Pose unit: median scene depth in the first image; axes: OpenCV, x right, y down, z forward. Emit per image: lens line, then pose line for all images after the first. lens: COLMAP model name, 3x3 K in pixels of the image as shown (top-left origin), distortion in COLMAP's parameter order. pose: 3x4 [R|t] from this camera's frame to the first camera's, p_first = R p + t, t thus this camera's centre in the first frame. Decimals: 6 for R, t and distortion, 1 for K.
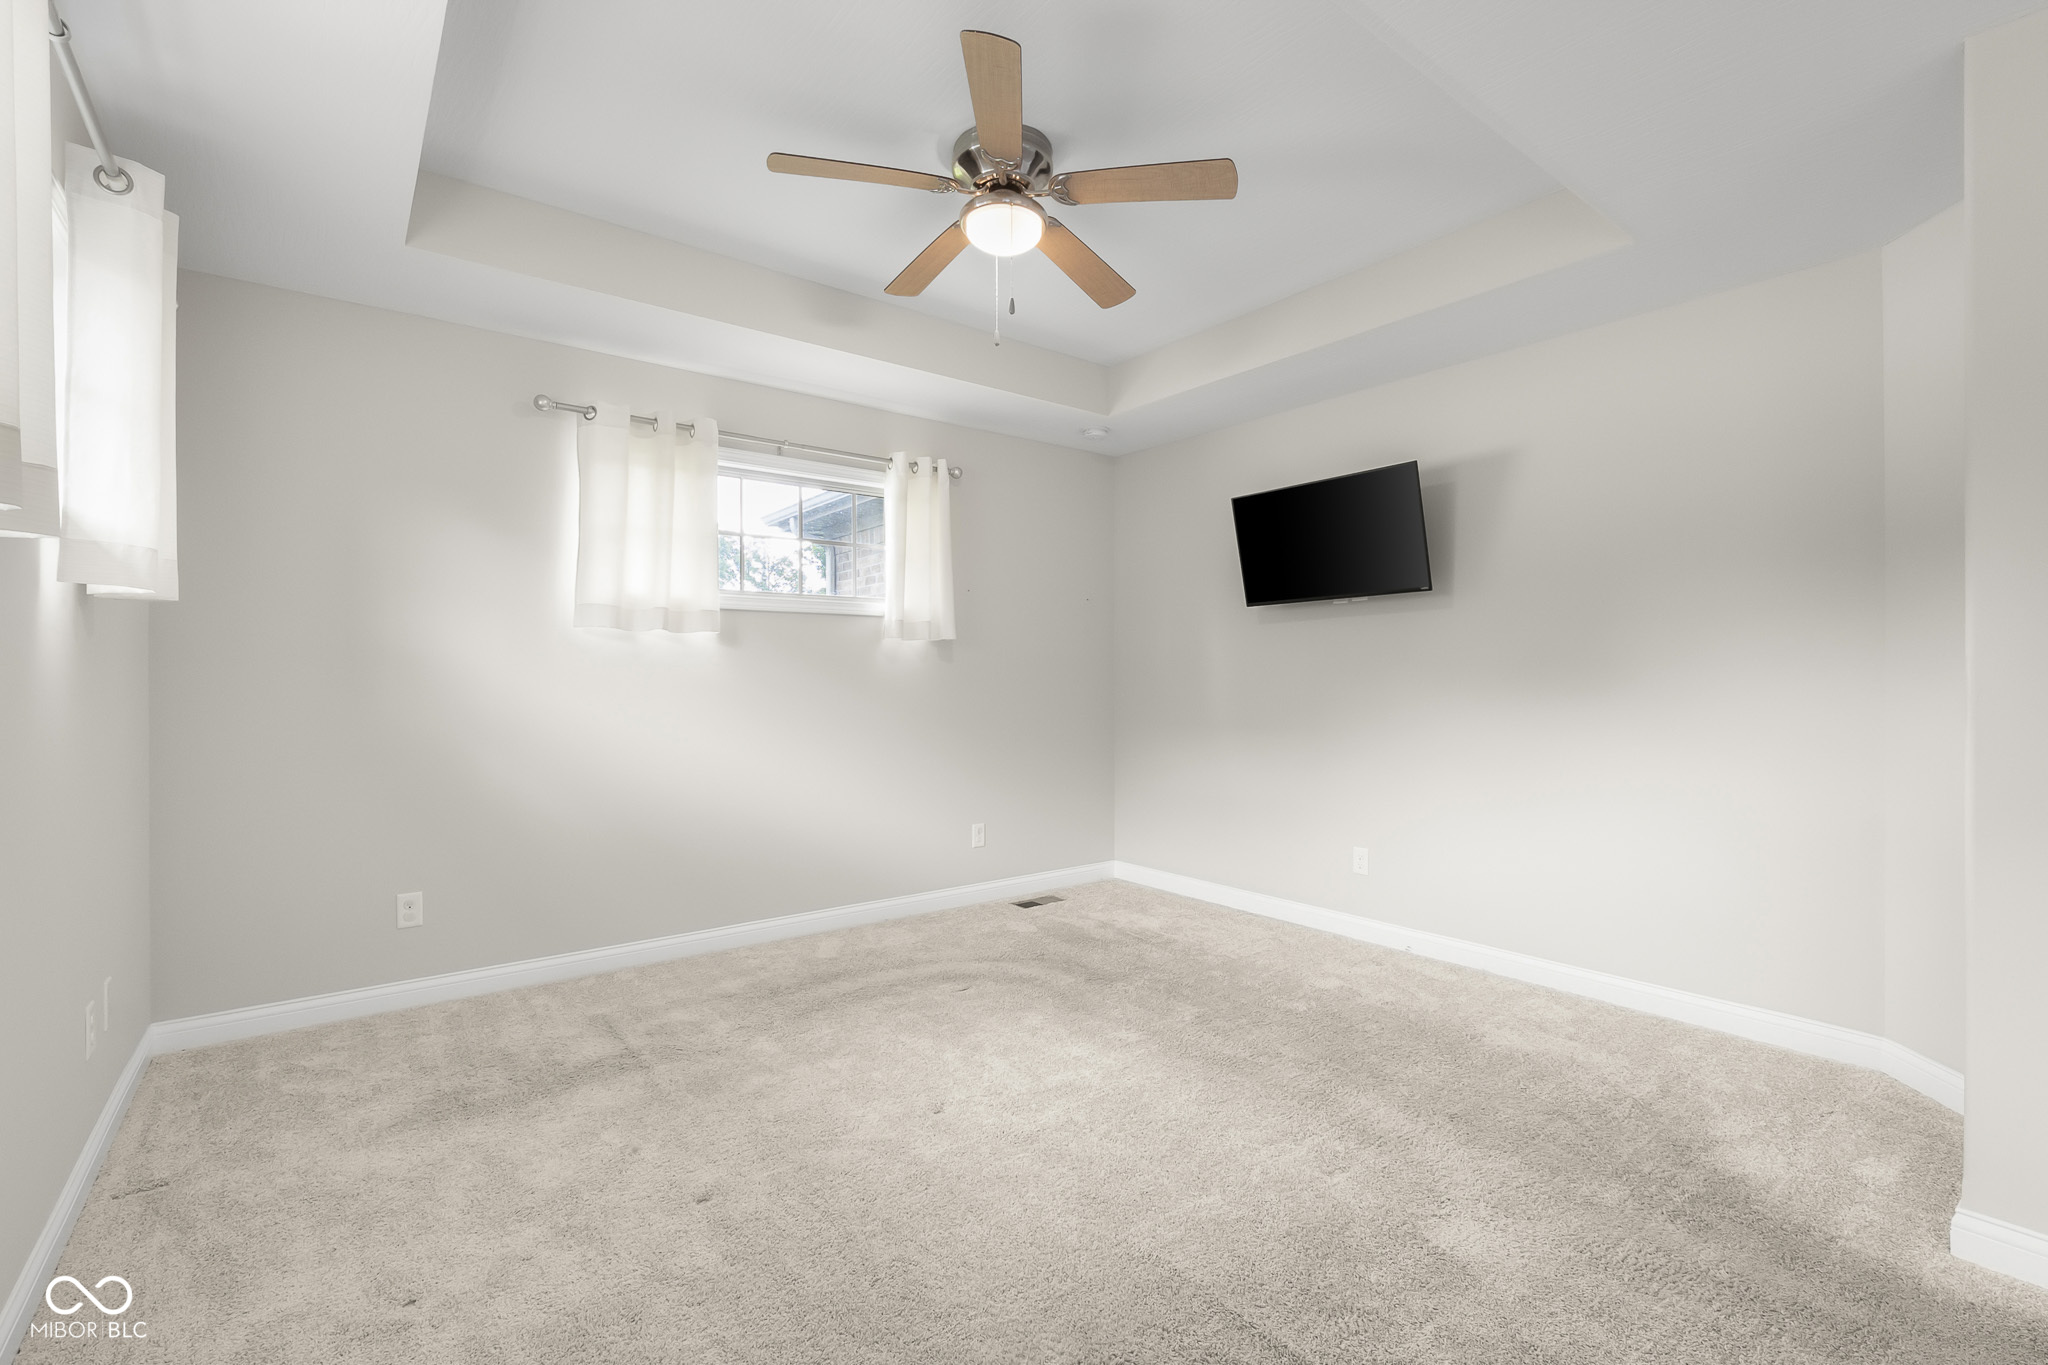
lens RADIAL K [[919.7, 0, 1028.6], [0, 919.7, 697.0], [0, 0, 1]] dist [0.002442, 0.000438]
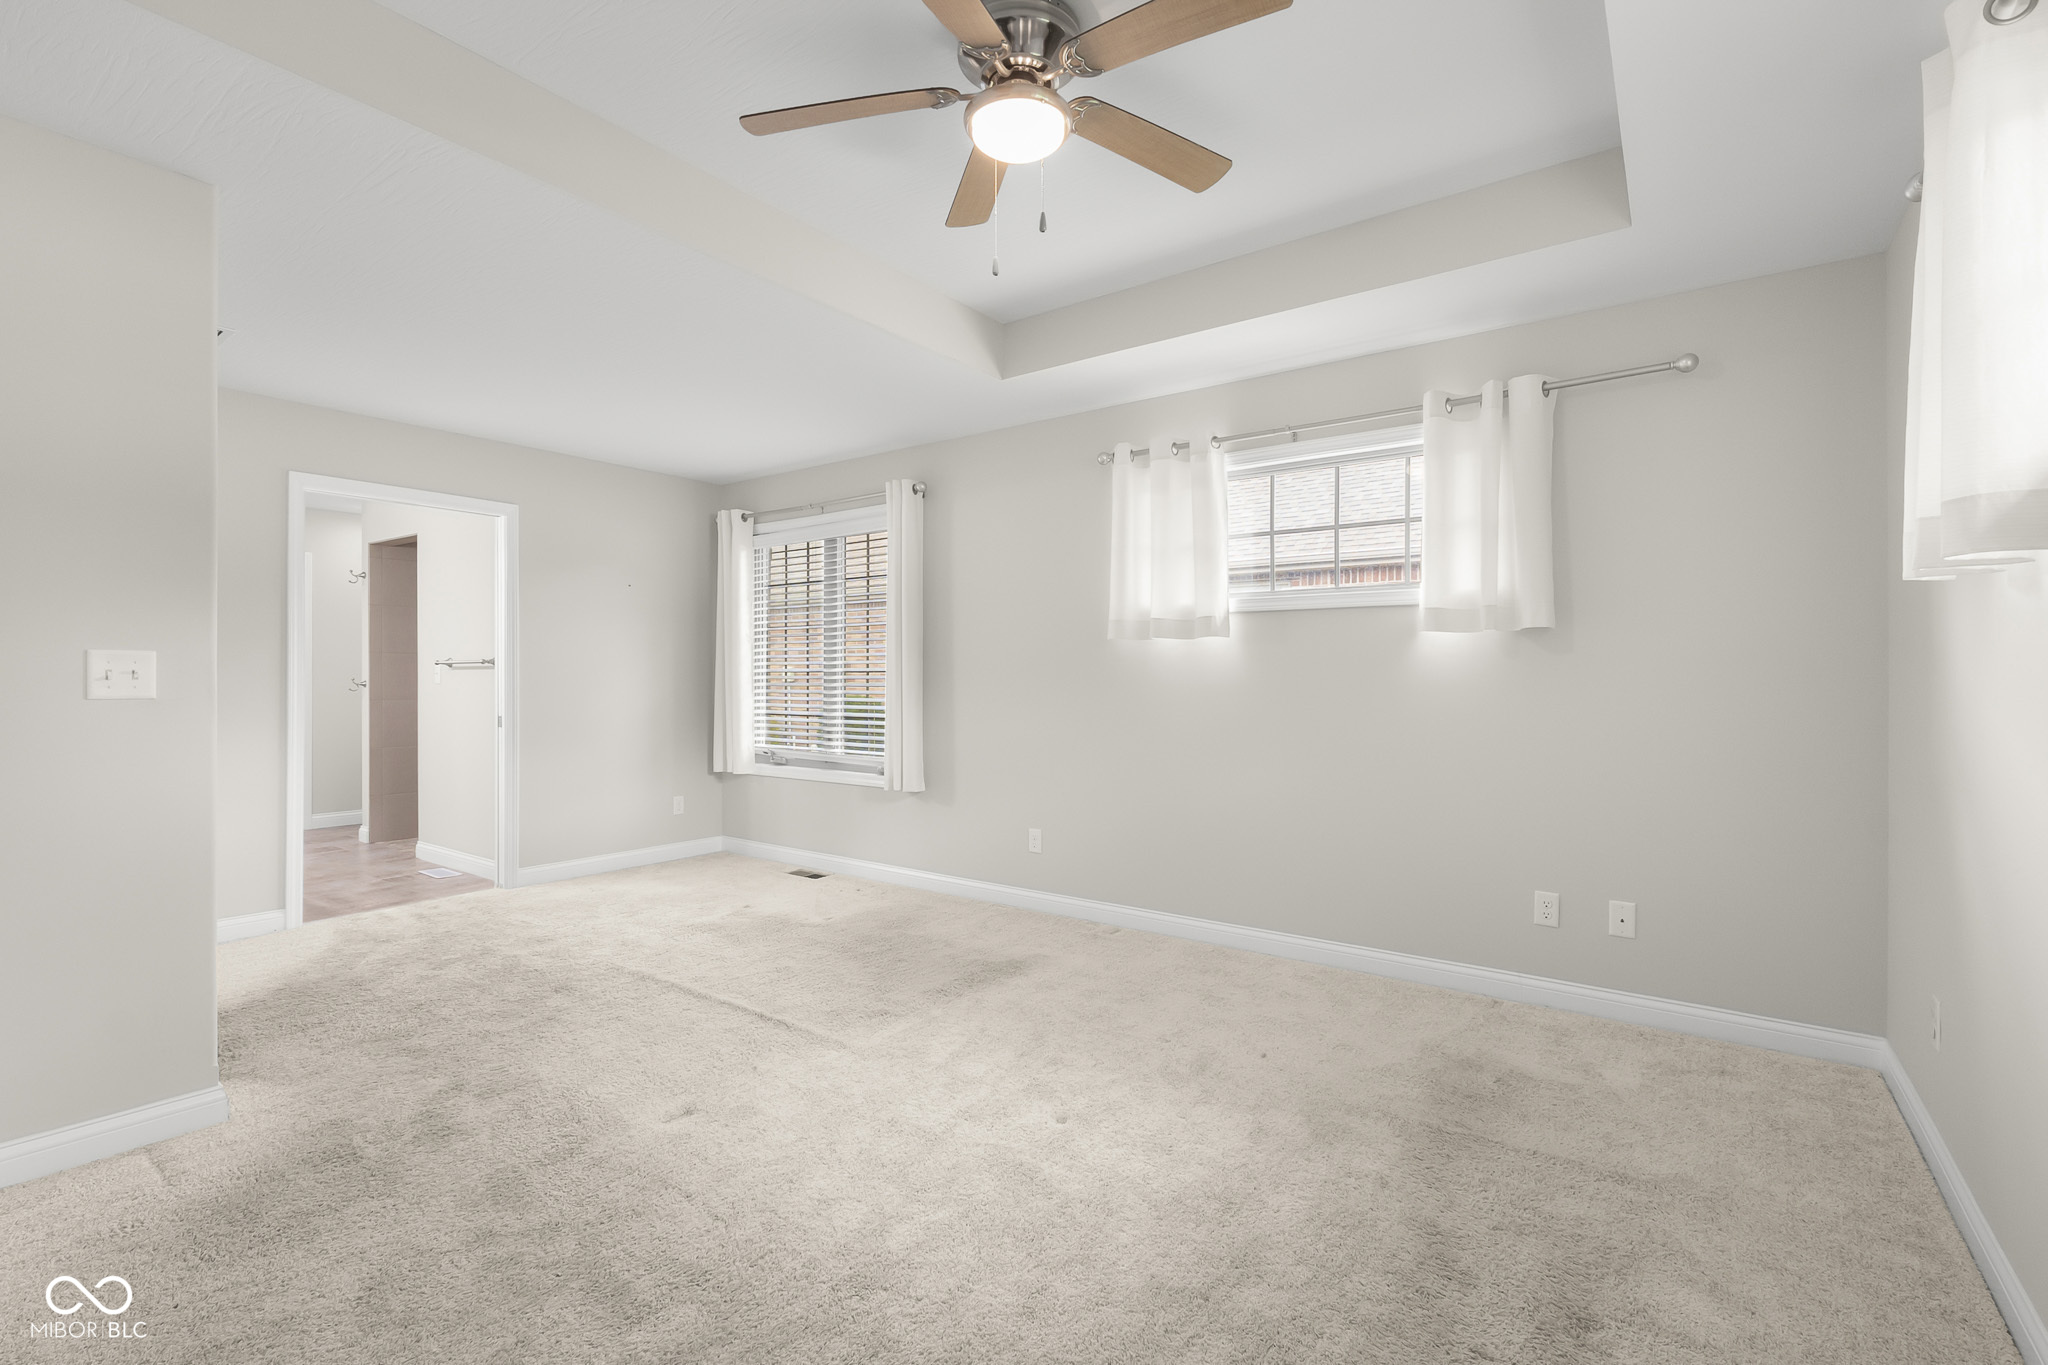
lens RADIAL K [[919.7, 0, 1028.6], [0, 919.7, 697.0], [0, 0, 1]] dist [0.002442, 0.000438]
pose [[0.269317, 0.023773, -0.962758, 0.599589], [-0.018179, 0.999643, 0.019598, -0.017765], [0.962880, 0.012224, 0.269653, 0.524474]]
